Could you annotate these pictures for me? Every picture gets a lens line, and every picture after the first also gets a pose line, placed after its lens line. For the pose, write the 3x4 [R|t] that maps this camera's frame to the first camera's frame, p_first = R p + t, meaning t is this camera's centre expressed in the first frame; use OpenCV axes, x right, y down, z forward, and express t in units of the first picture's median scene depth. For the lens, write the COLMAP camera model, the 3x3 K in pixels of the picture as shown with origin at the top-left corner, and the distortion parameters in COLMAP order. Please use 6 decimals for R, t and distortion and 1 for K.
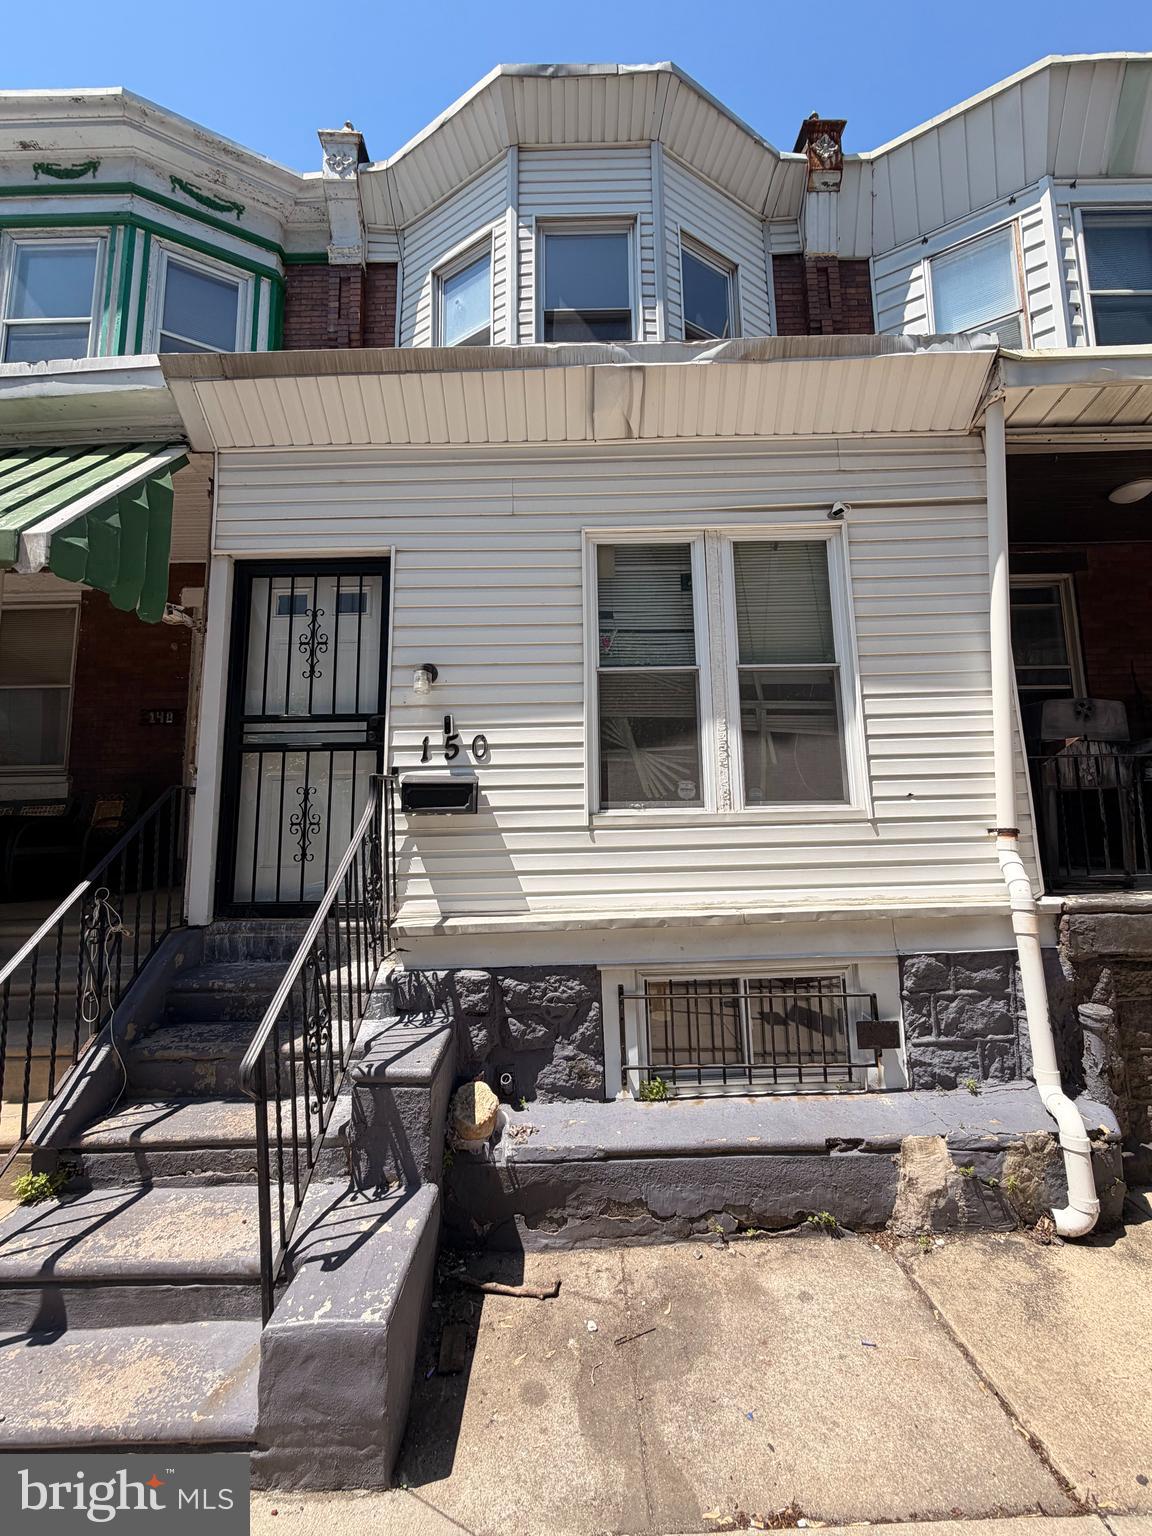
lens RADIAL K [[616.8, 0, 576.0], [0, 616.8, 764.5], [0, 0, 1]] dist [0.000247, 0.000635]
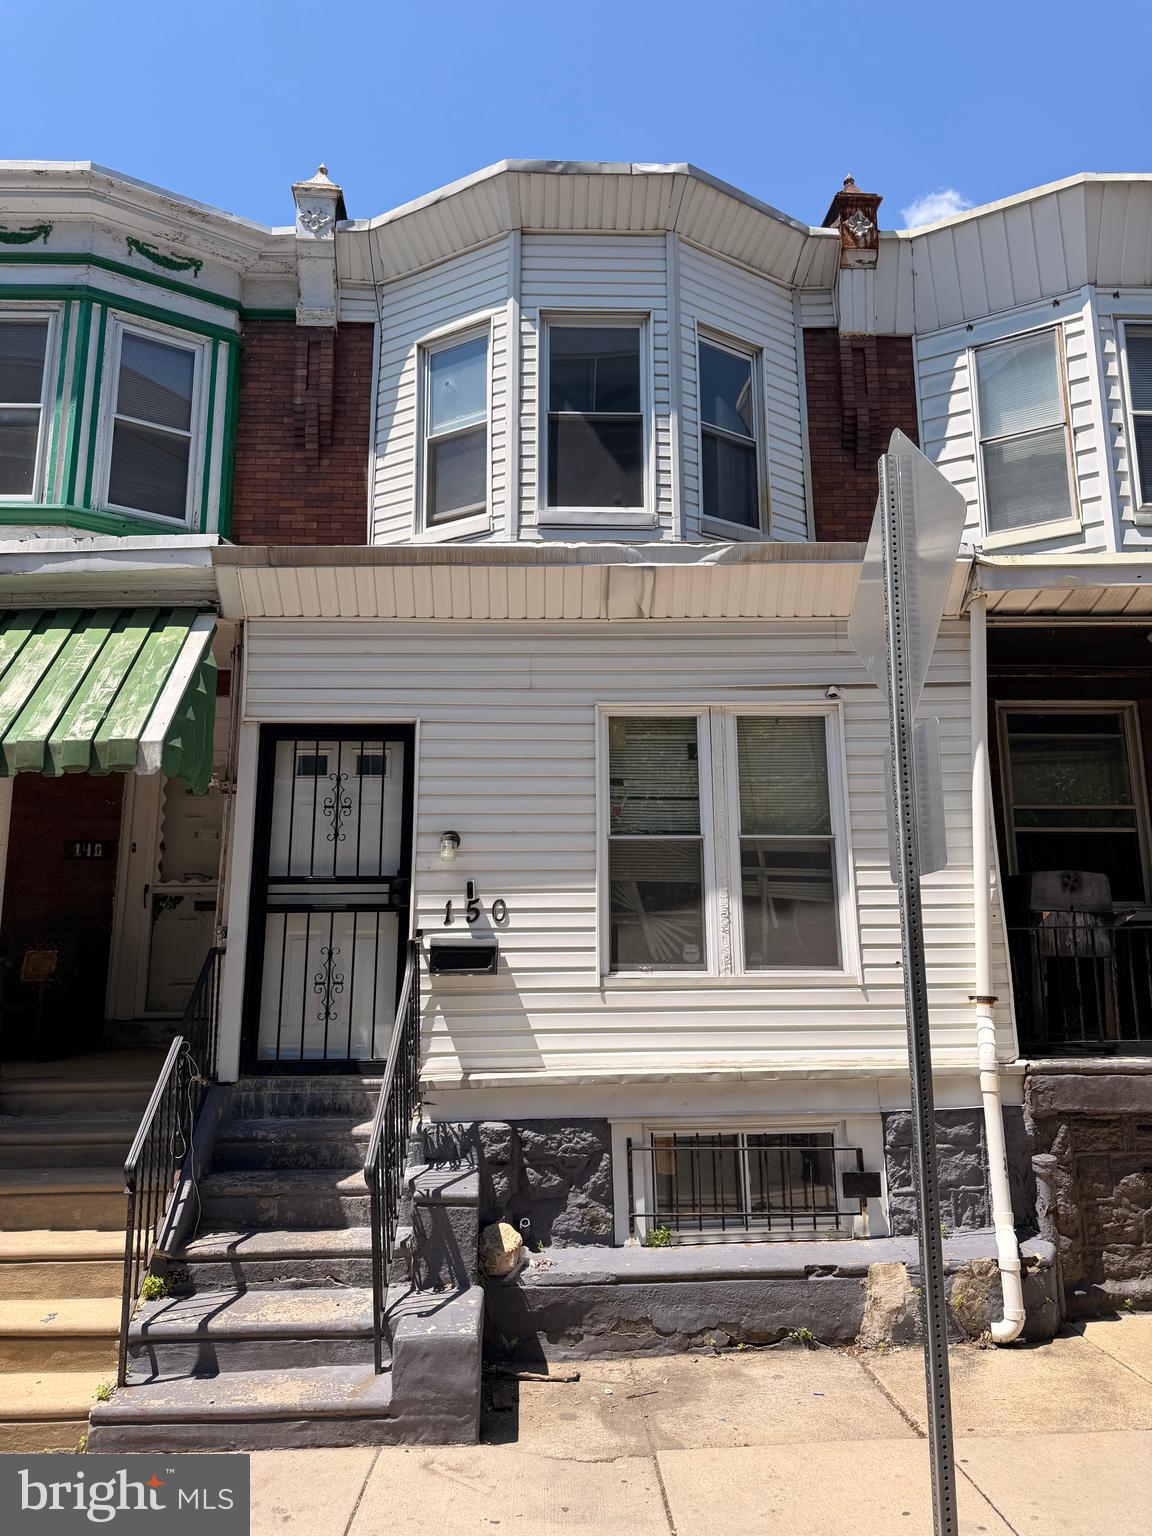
lens RADIAL K [[1070.7, 0, 576.0], [0, 1070.7, 768.0], [0, 0, 1]] dist [0.095289, -0.141480]
pose [[0.999186, 0.017252, 0.036475, -0.103120], [-0.014069, 0.996215, -0.085772, -0.128268], [-0.037817, 0.085189, 0.995647, -0.957624]]
